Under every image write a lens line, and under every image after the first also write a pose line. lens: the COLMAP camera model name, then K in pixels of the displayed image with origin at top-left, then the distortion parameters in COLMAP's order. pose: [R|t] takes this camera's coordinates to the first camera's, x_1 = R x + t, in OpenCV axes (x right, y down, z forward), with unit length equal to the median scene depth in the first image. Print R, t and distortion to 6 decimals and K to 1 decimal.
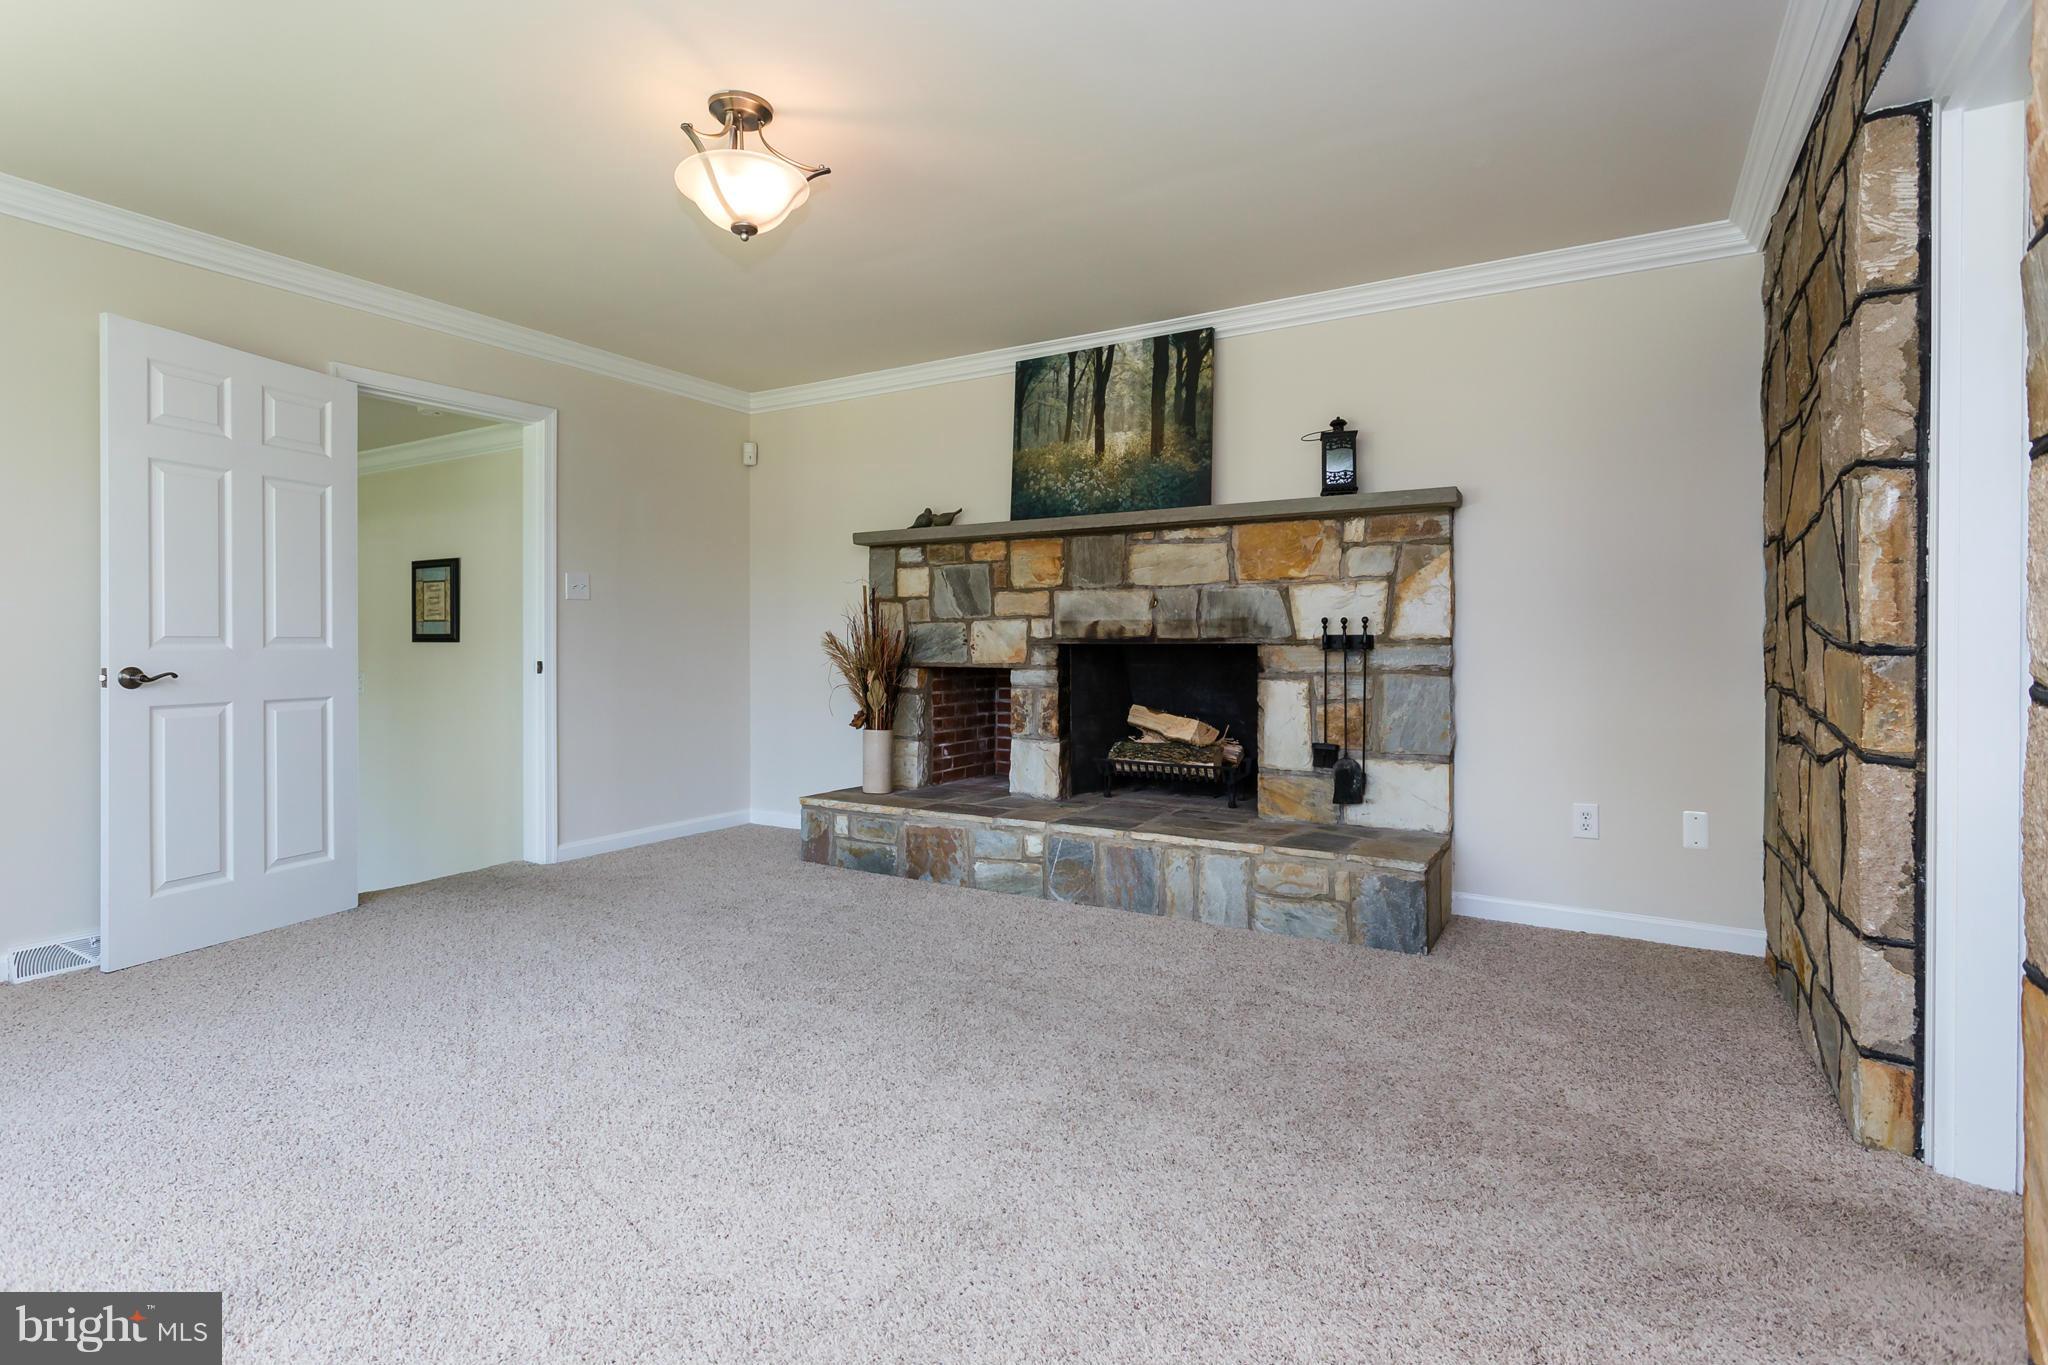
lens RADIAL K [[987.9, 0, 1005.8], [0, 987.9, 653.9], [0, 0, 1]] dist [0.018962, 0.000883]
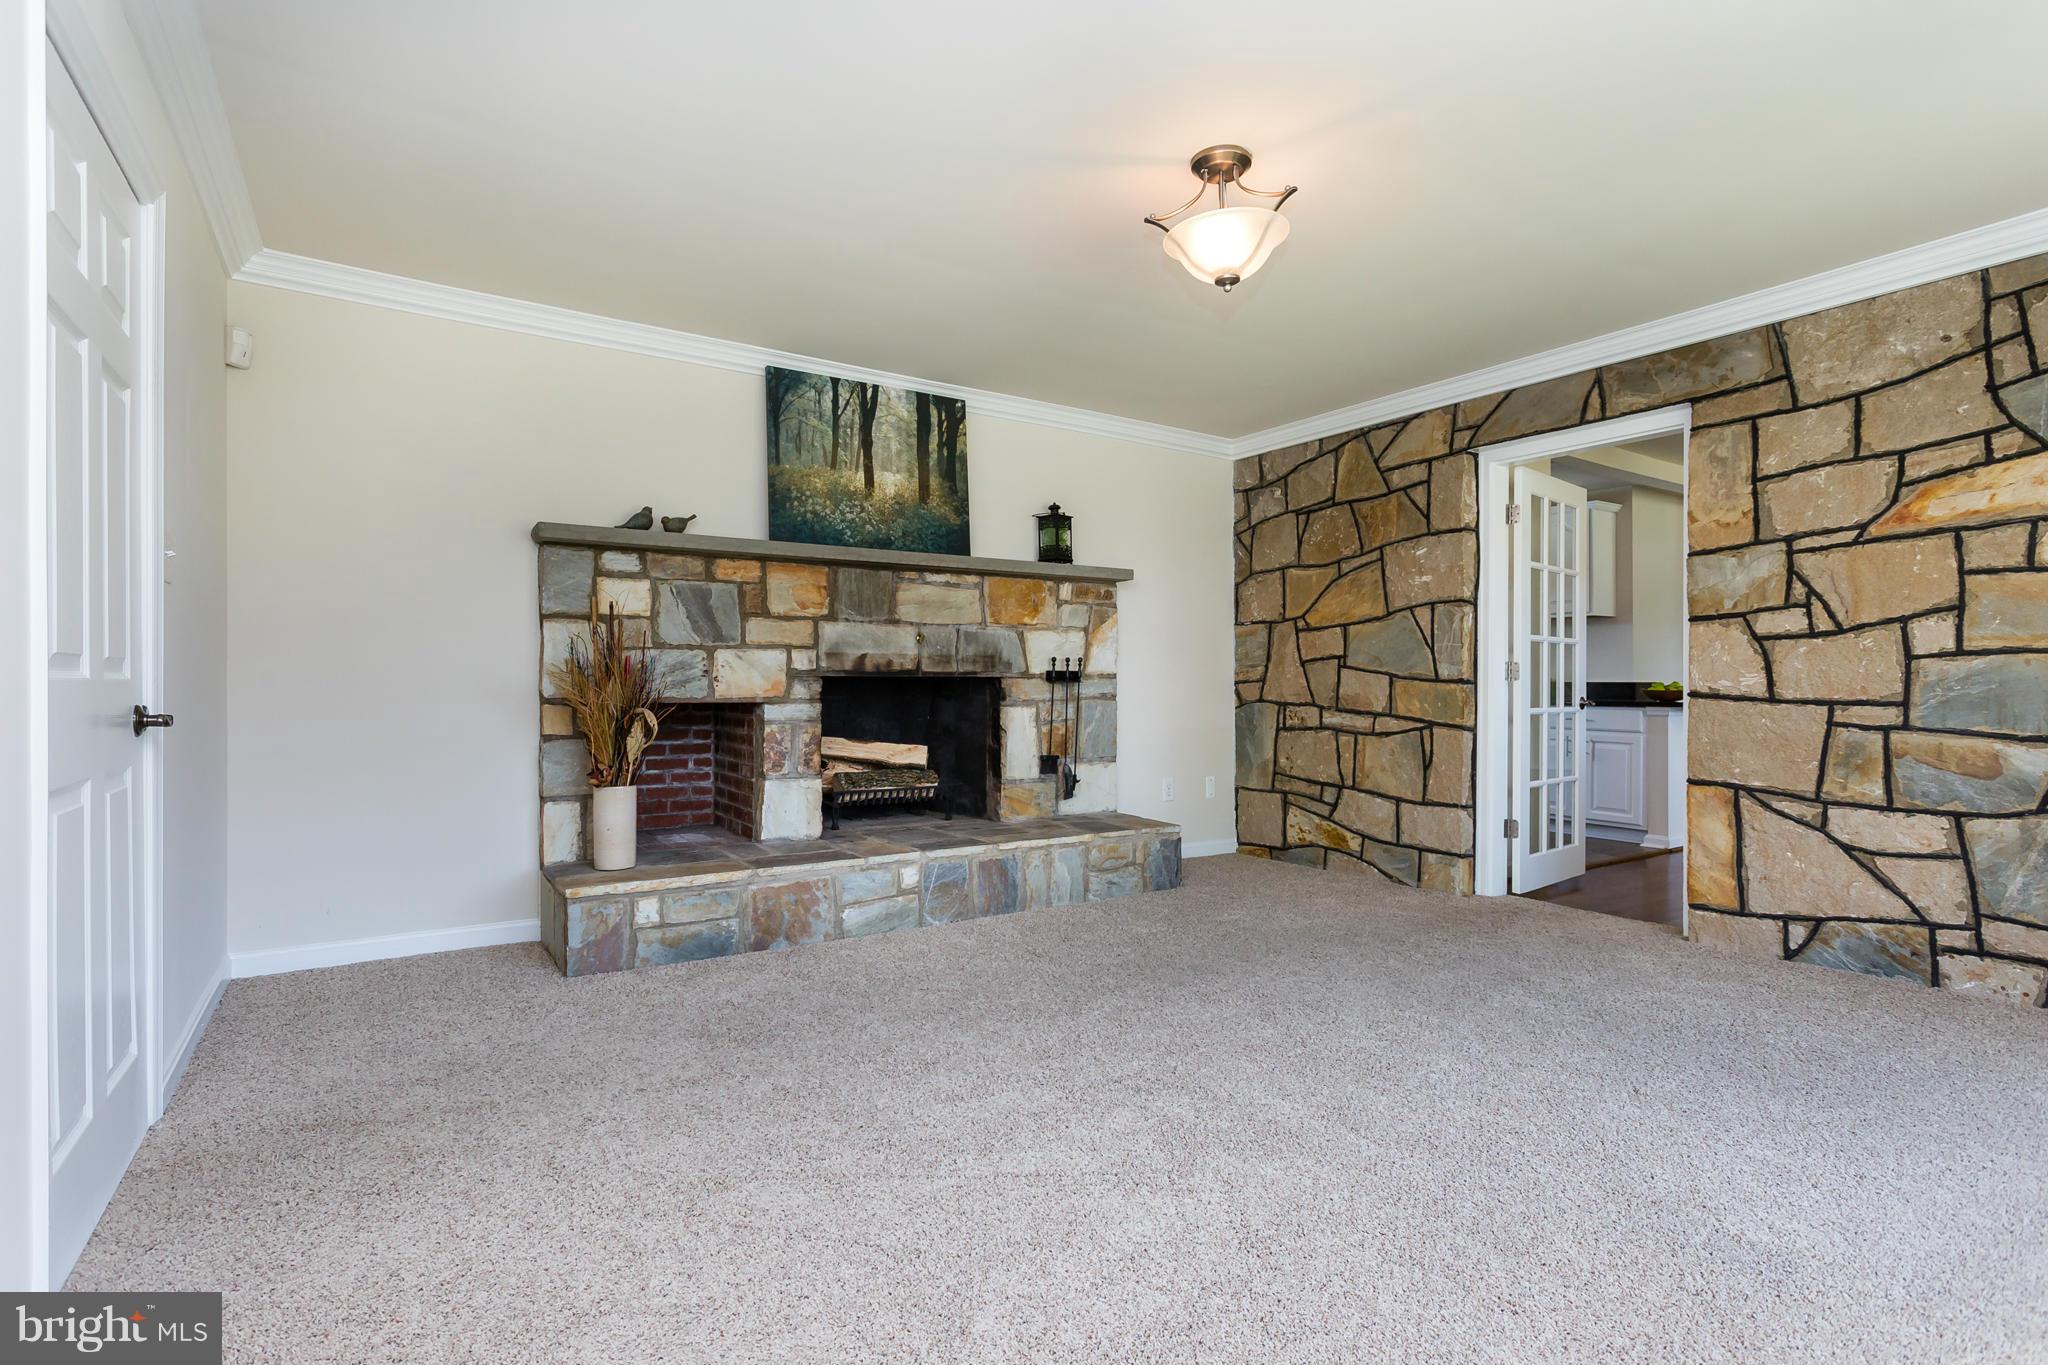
lens RADIAL K [[987.9, 0, 1023.2], [0, 987.9, 685.4], [0, 0, 1]] dist [0.018962, 0.000883]
pose [[0.440135, -0.003747, 0.897924, -0.772924], [0.004460, 0.999988, 0.001987, -0.002253], [-0.897921, 0.003130, 0.440146, 0.426601]]
